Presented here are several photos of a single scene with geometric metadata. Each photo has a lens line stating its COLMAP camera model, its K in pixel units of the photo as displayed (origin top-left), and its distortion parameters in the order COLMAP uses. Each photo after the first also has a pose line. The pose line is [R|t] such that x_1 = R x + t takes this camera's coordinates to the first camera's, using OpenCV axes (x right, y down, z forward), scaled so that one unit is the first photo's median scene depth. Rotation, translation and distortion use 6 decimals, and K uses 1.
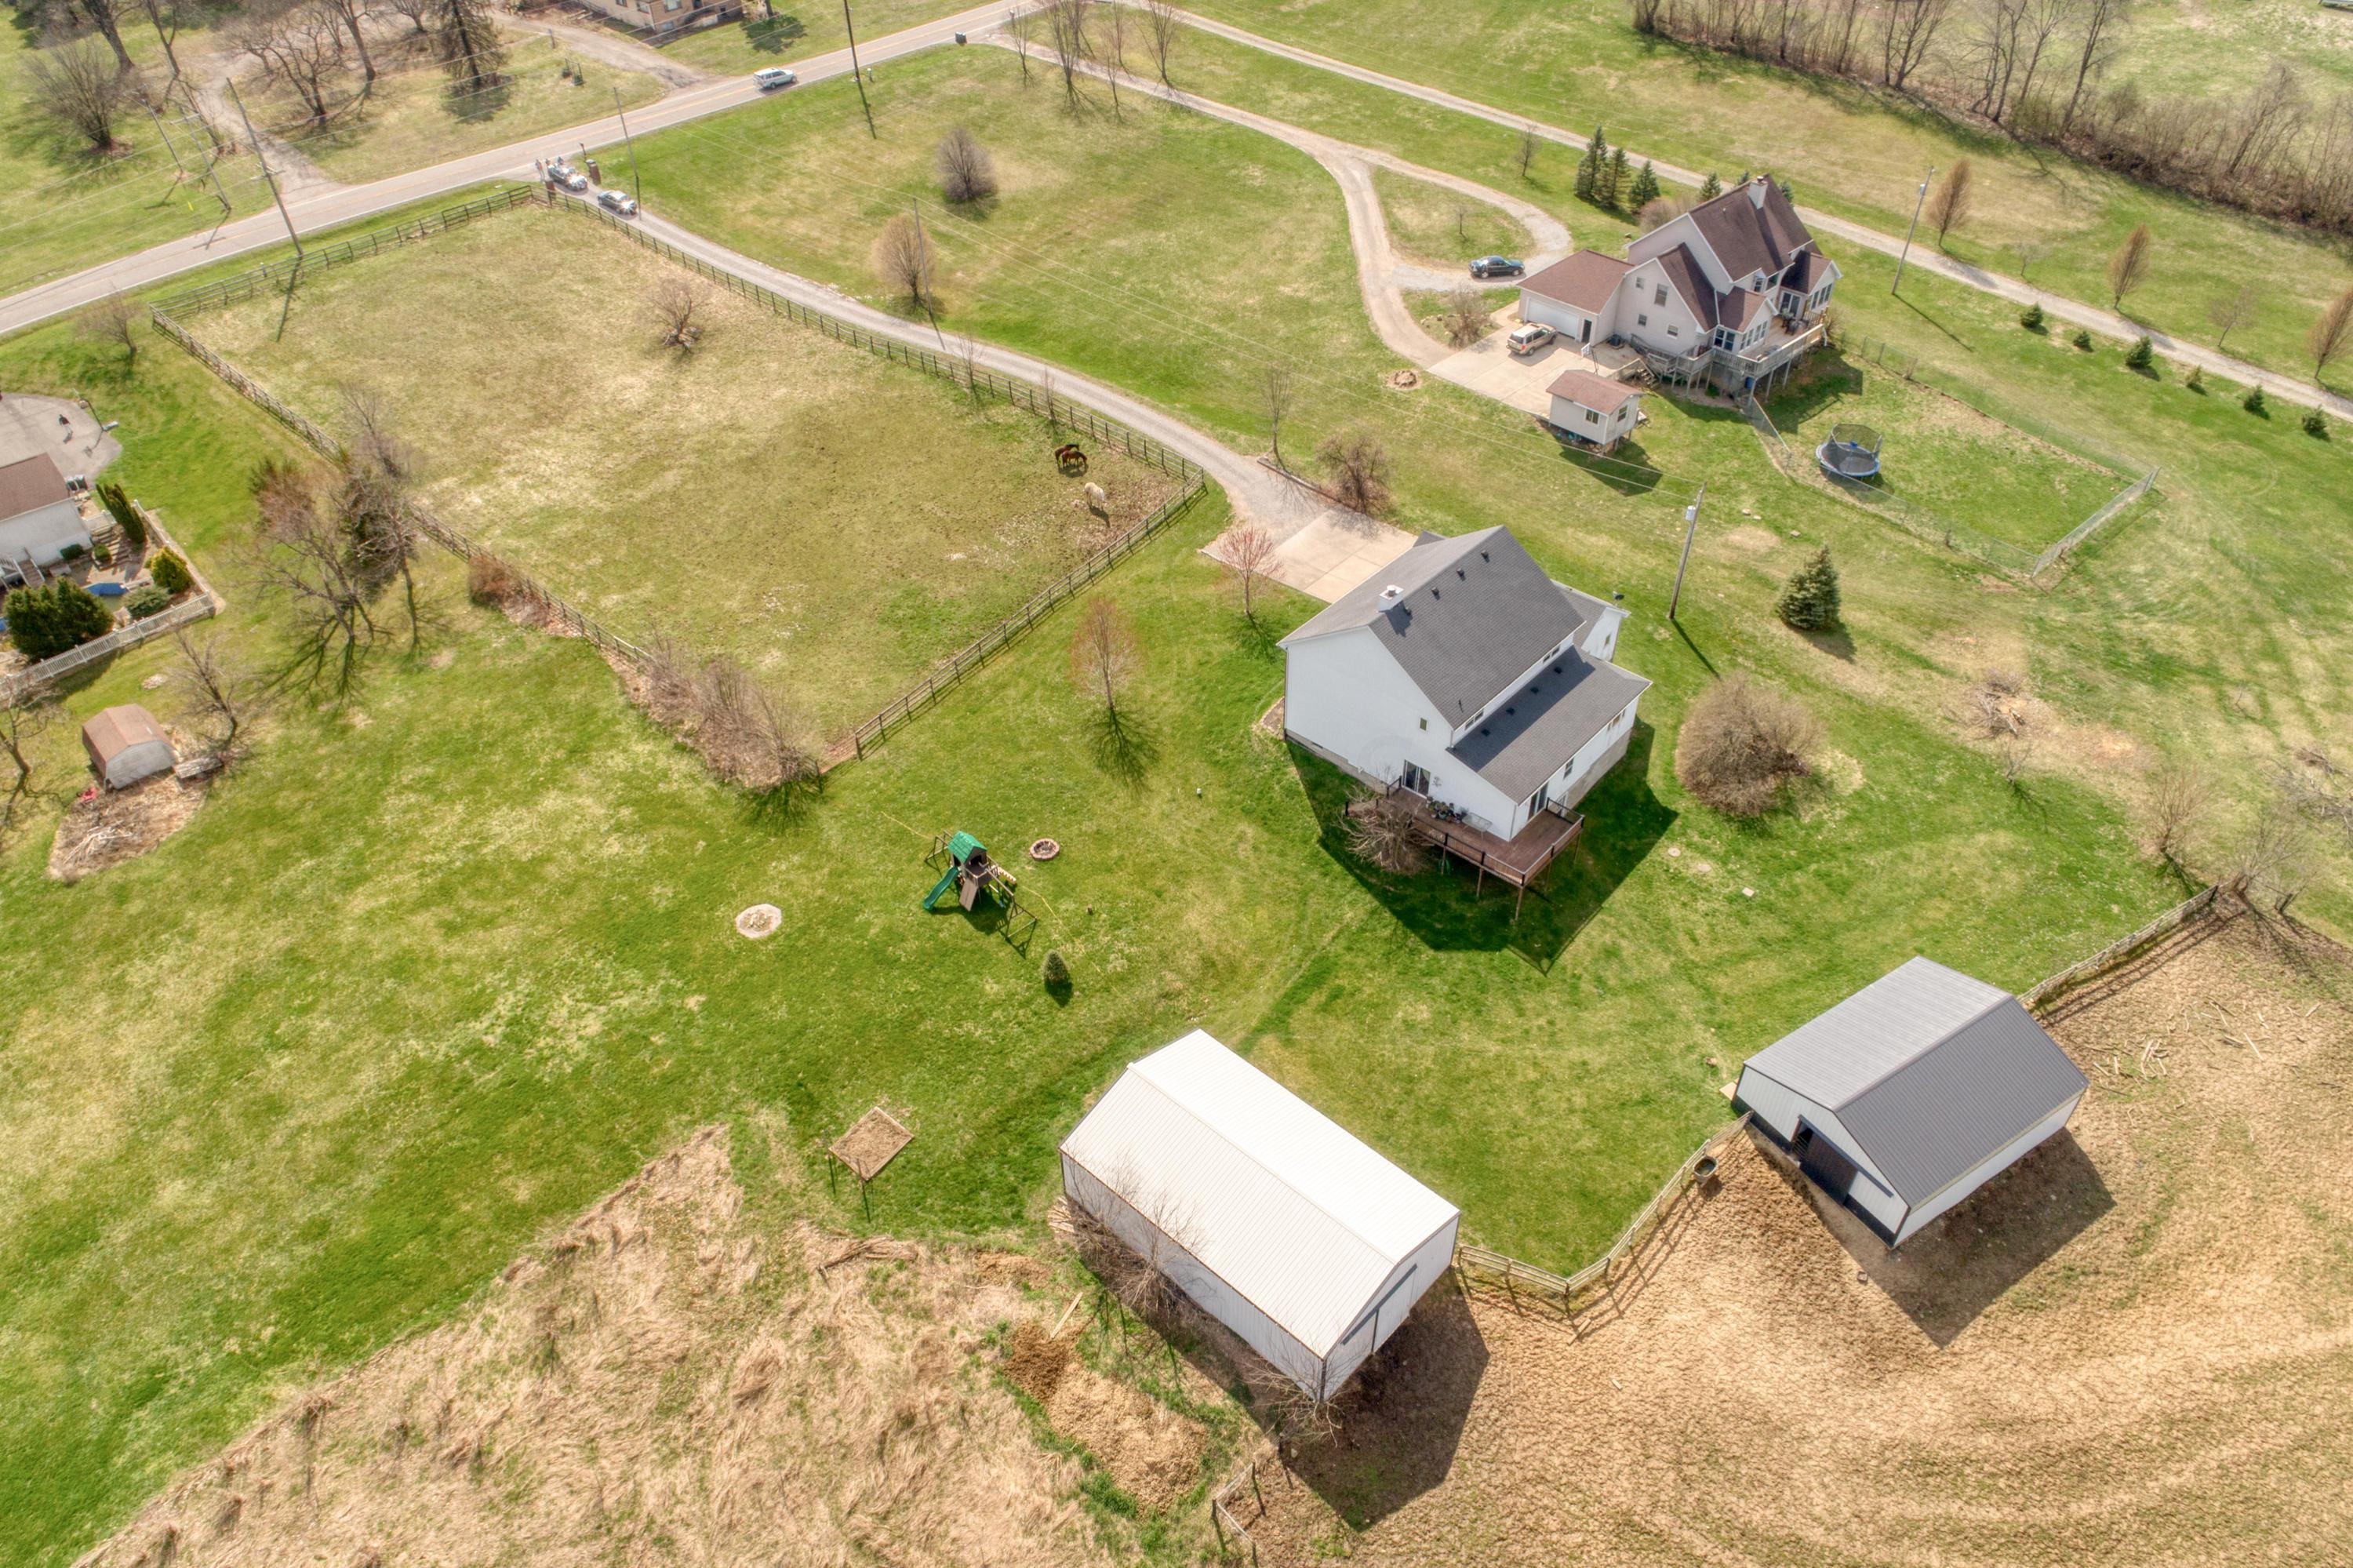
lens RADIAL K [[1591.3, 0, 1176.5], [0, 1591.3, 784.0], [0, 0, 1]] dist [-0.016340, 0.020314]
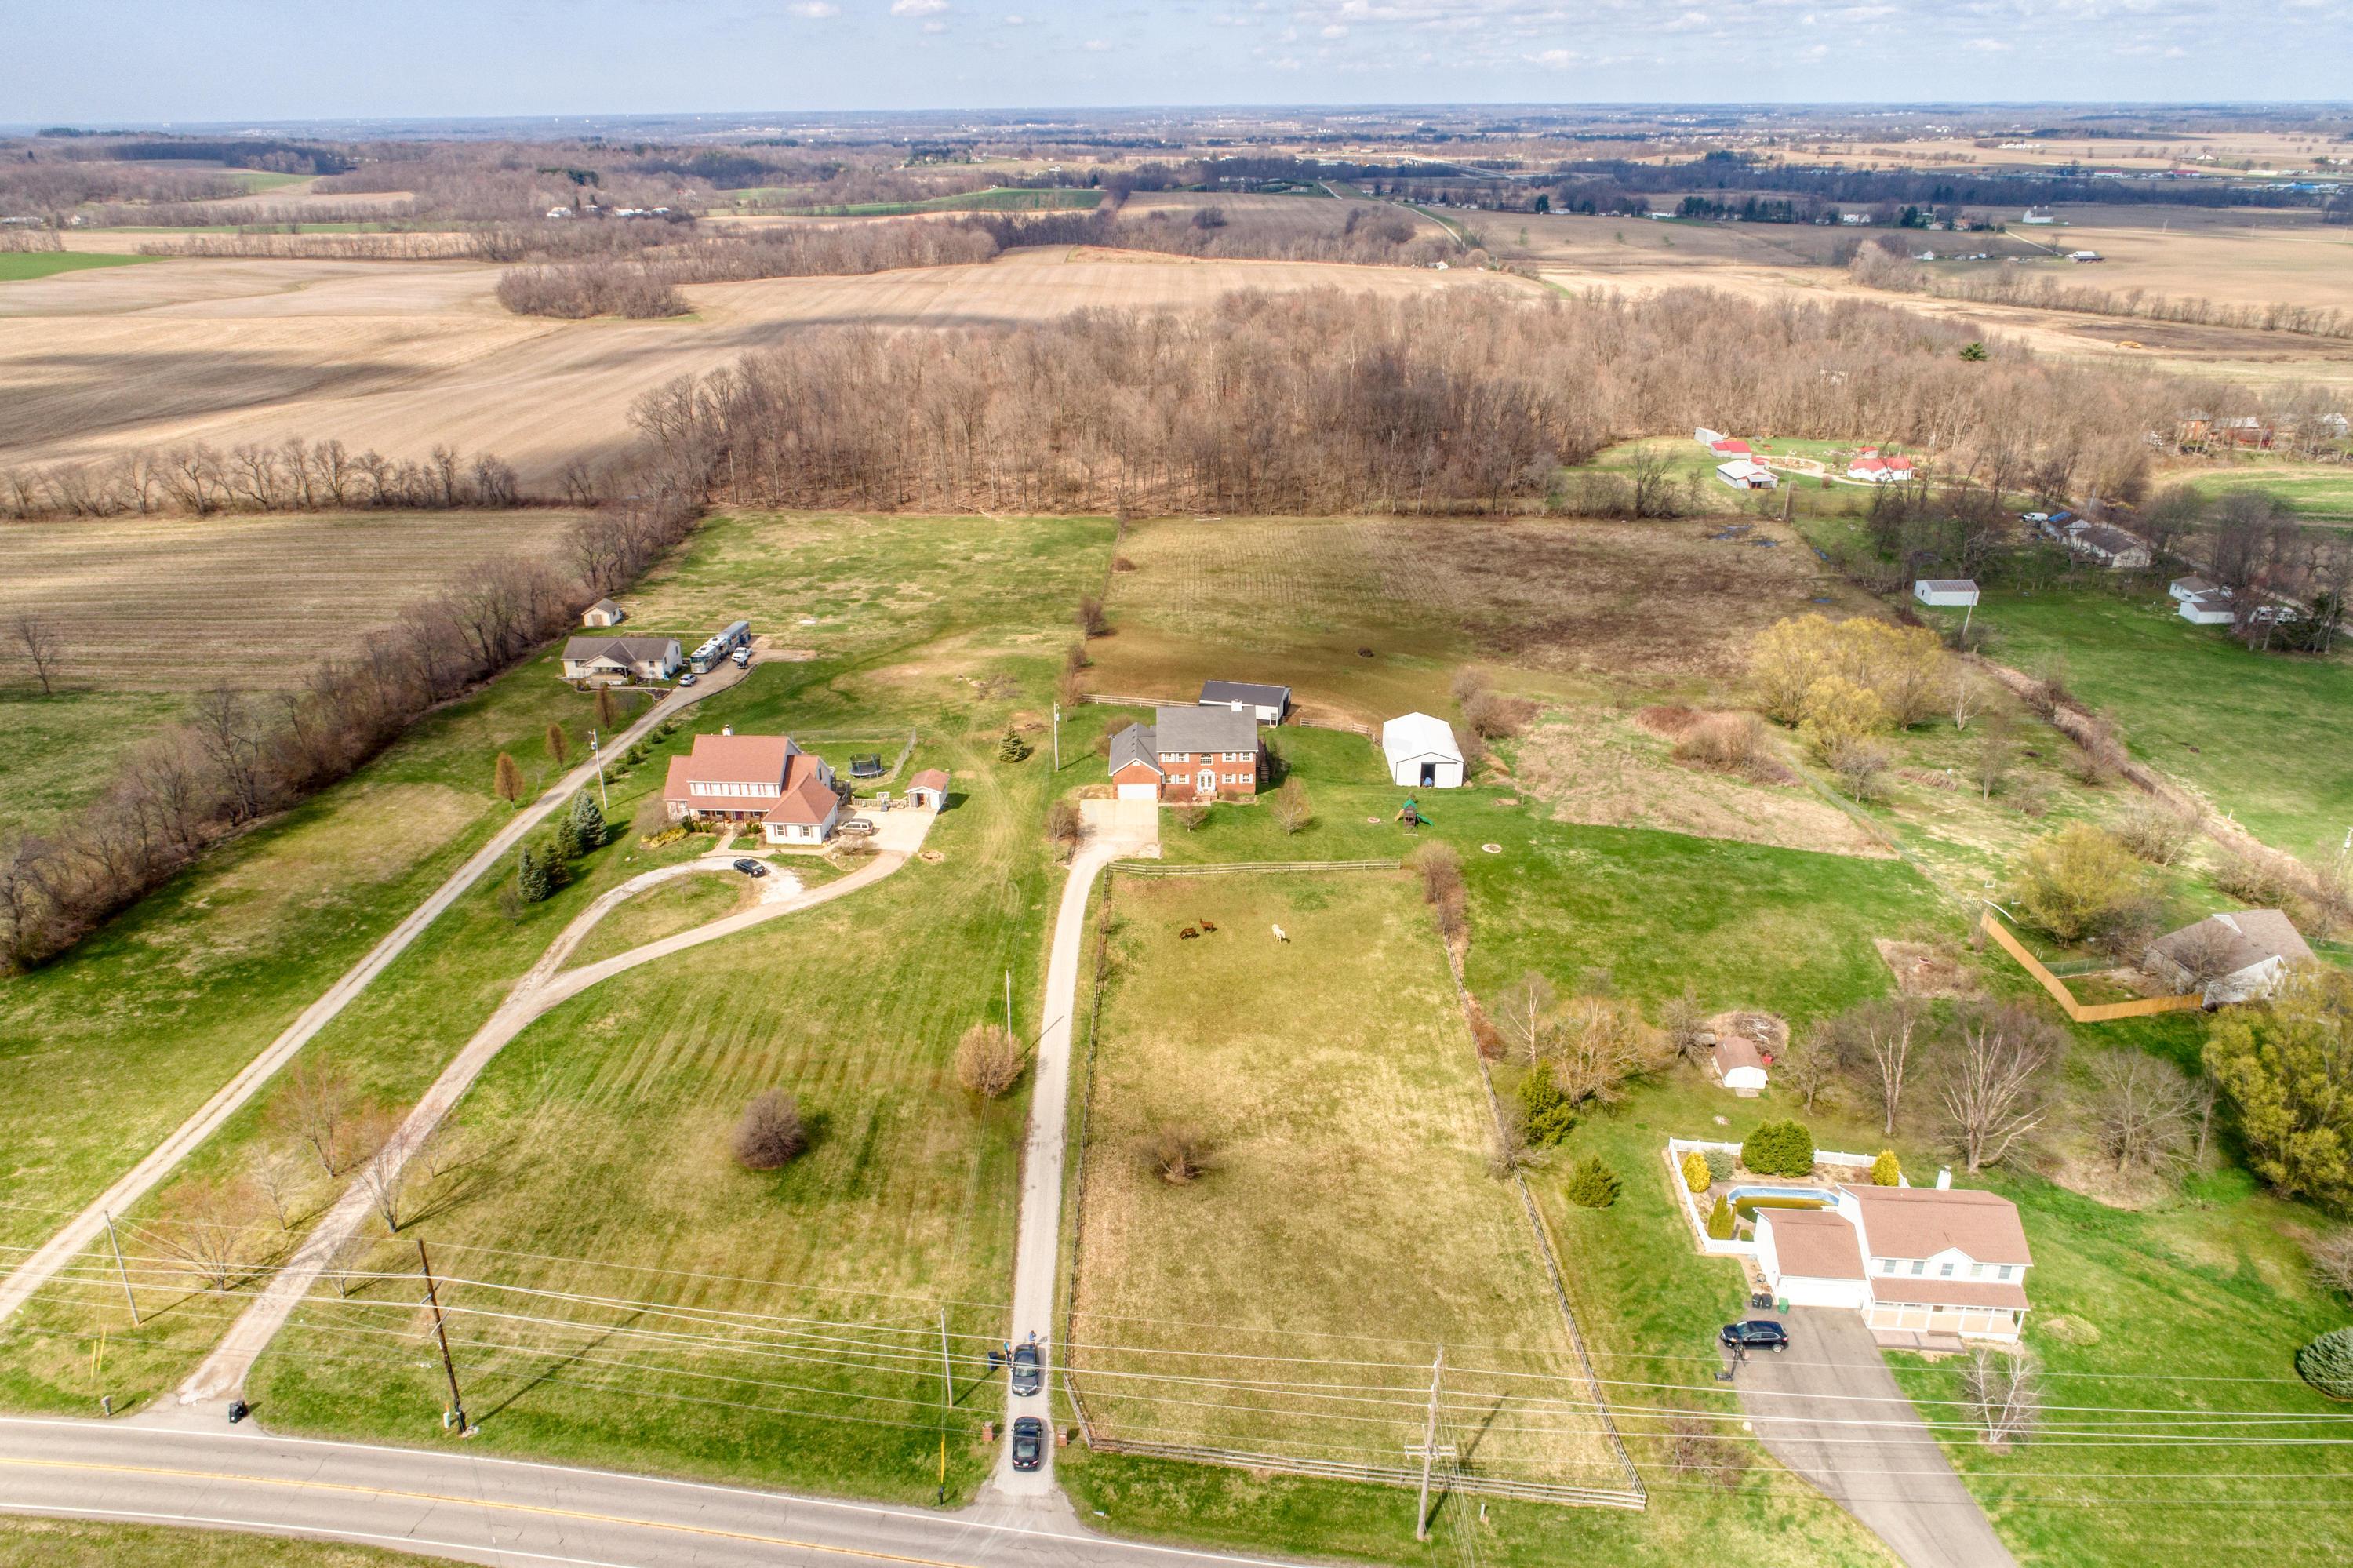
lens RADIAL K [[1589.9, 0, 1170.1], [0, 1589.9, 776.9], [0, 0, 1]] dist [-0.006907, 0.014347]
pose [[-0.670144, -0.274752, 0.689505, -1.130426], [0.495387, 0.526206, 0.691158, -1.344127], [-0.552719, 0.804748, -0.216525, 1.248835]]
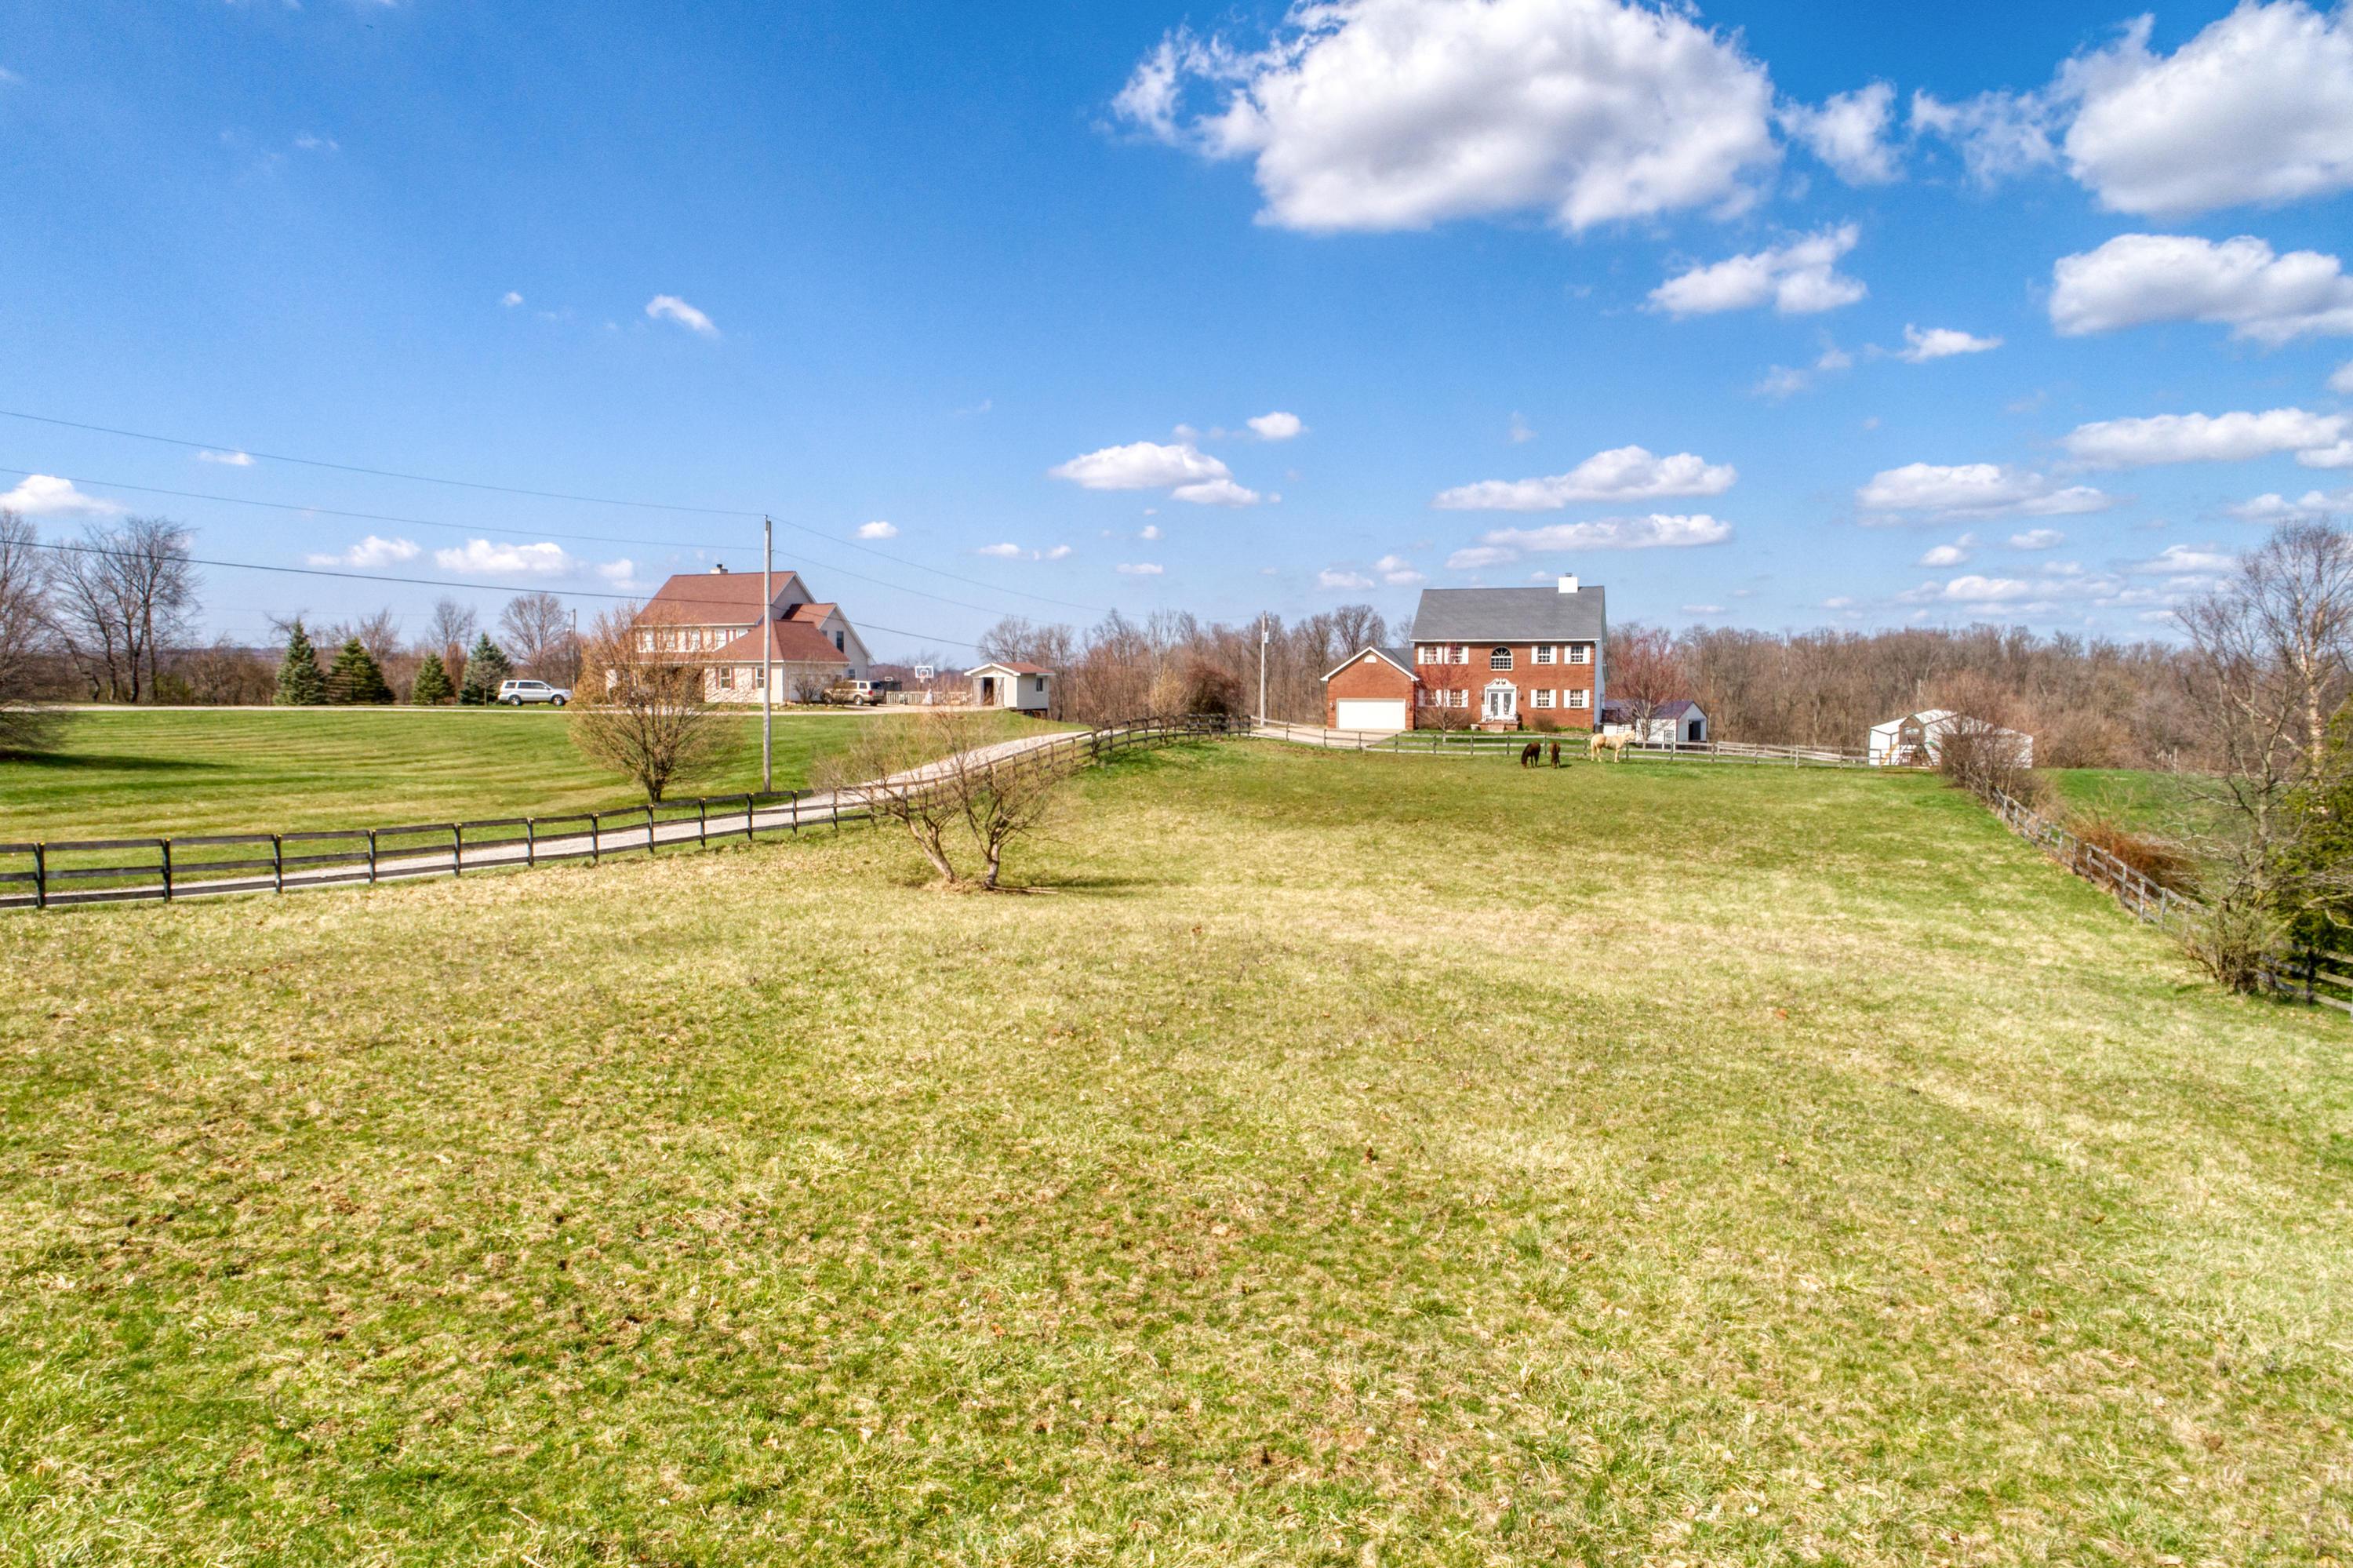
lens RADIAL K [[1589.9, 0, 1170.1], [0, 1589.9, 776.9], [0, 0, 1]] dist [-0.006907, 0.014347]
pose [[-0.401601, -0.043225, 0.914794, -0.724604], [0.599482, 0.742735, 0.298272, -0.445871], [-0.692343, 0.668189, -0.272370, 1.276047]]
